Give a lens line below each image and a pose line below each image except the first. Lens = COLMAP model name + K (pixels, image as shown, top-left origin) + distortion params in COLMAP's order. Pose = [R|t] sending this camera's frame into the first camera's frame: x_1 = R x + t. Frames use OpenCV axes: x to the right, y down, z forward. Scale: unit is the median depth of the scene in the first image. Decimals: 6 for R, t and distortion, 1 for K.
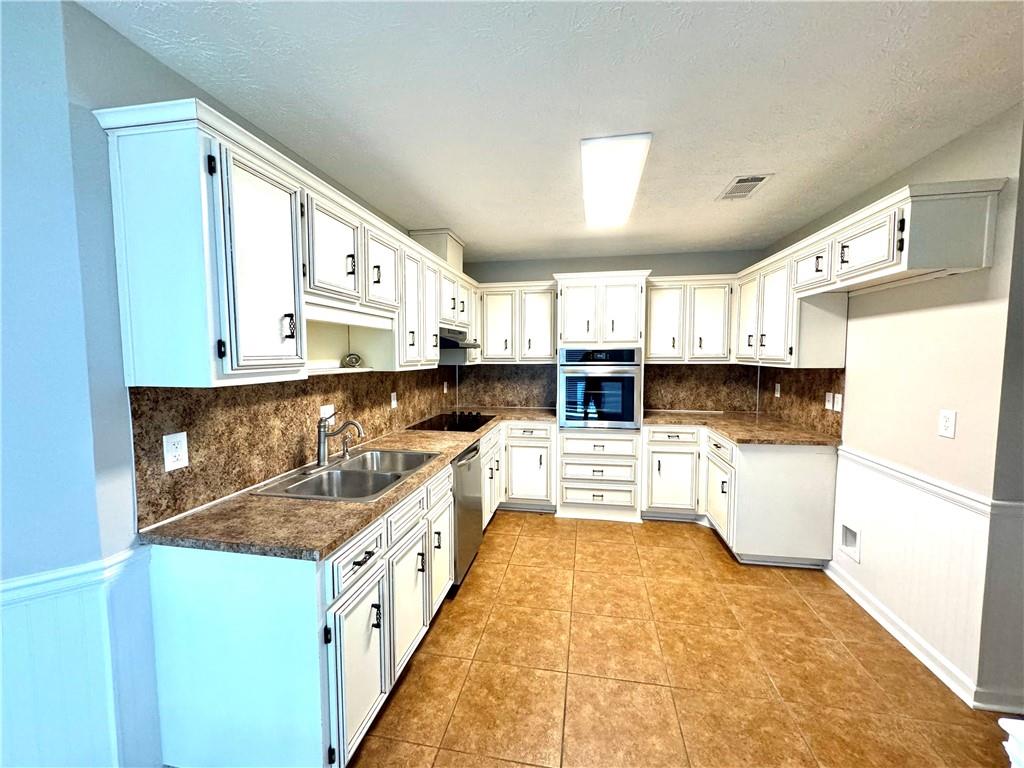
lens RADIAL K [[410.2, 0, 512.7], [0, 410.2, 384.9], [0, 0, 1]] dist [-0.000213, 0.000222]
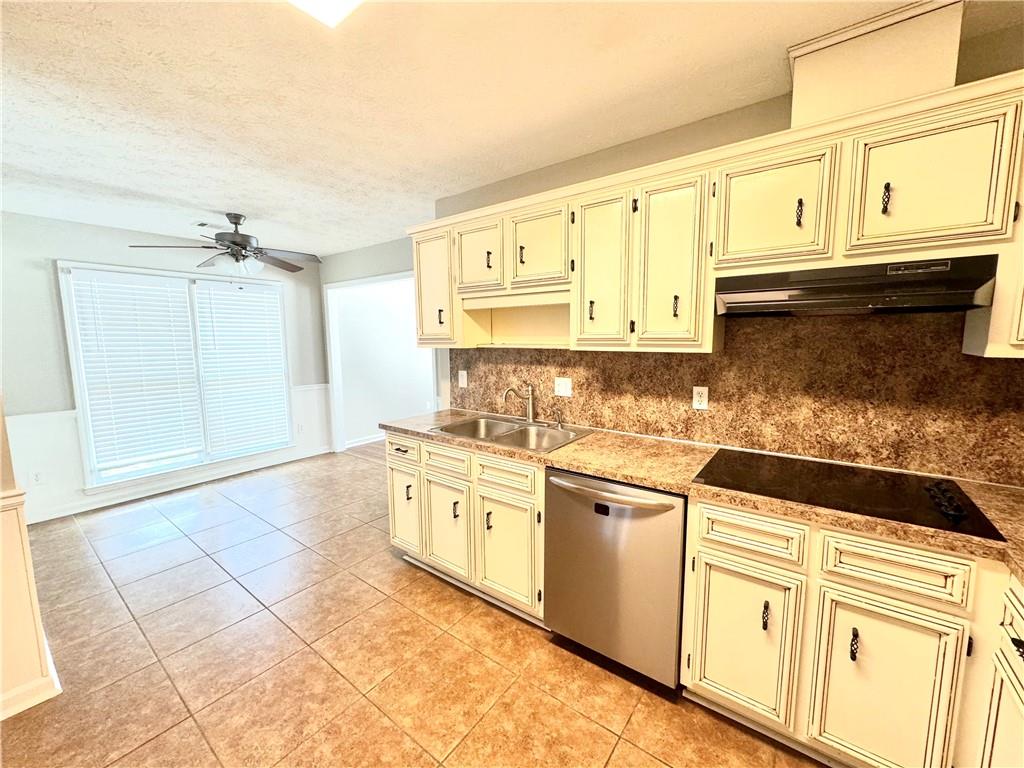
lens RADIAL K [[410.2, 0, 512.7], [0, 410.2, 384.9], [0, 0, 1]] dist [-0.000213, 0.000222]
pose [[-0.450800, 0.112292, -0.885534, 0.668959], [-0.056403, 0.986490, 0.153807, -0.105473], [0.890841, 0.119283, -0.438376, 1.533158]]
